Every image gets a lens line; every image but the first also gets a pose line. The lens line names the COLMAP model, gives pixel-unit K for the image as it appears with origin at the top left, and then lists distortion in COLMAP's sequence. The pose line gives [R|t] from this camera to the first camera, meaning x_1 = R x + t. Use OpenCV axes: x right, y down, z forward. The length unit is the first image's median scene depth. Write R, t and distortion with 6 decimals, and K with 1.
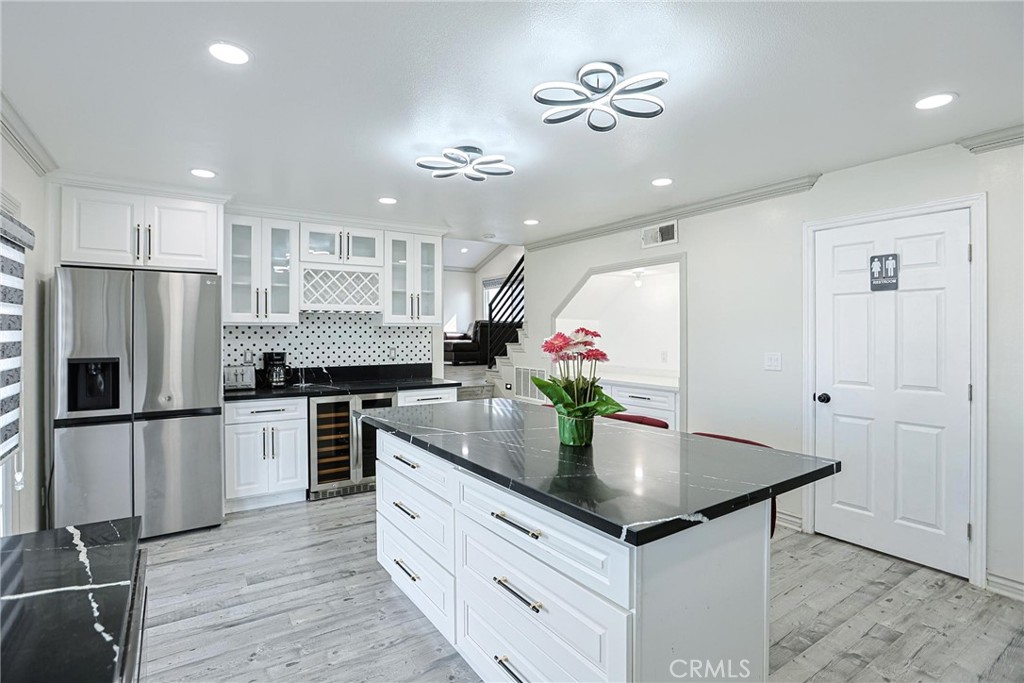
lens RADIAL K [[502.4, 0, 520.2], [0, 502.4, 339.7], [0, 0, 1]] dist [-0.049810, 0.017232]
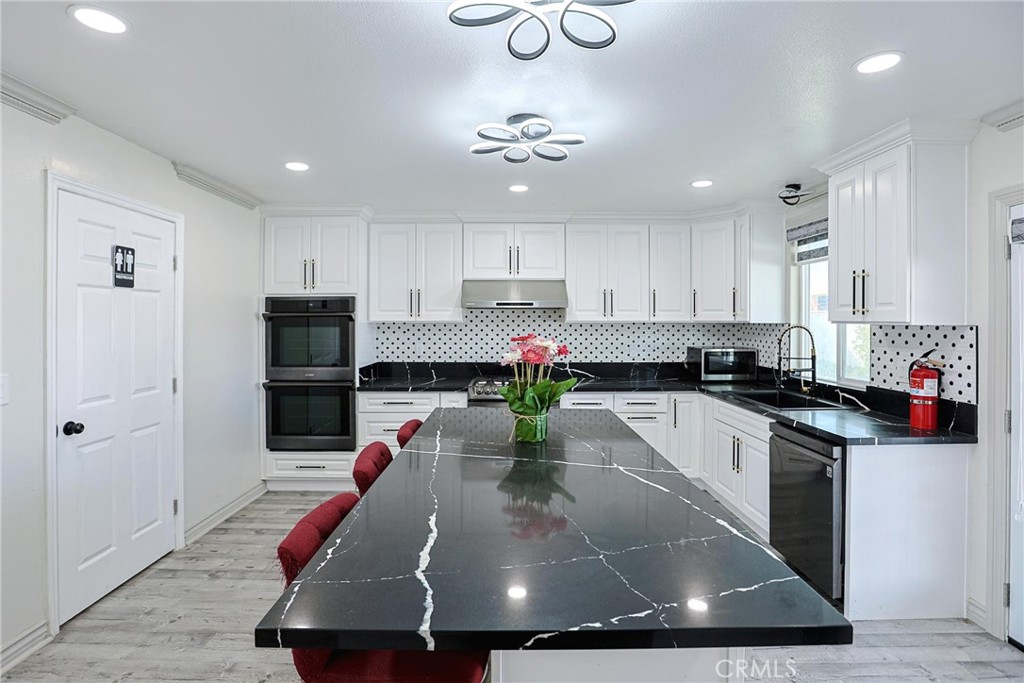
lens RADIAL K [[502.4, 0, 520.4], [0, 502.4, 319.0], [0, 0, 1]] dist [-0.049810, 0.017232]
pose [[-0.834827, -0.000485, 0.550512, -0.346974], [0.003917, 0.999969, 0.006822, -0.046140], [-0.550498, 0.007852, -0.834799, 1.358323]]
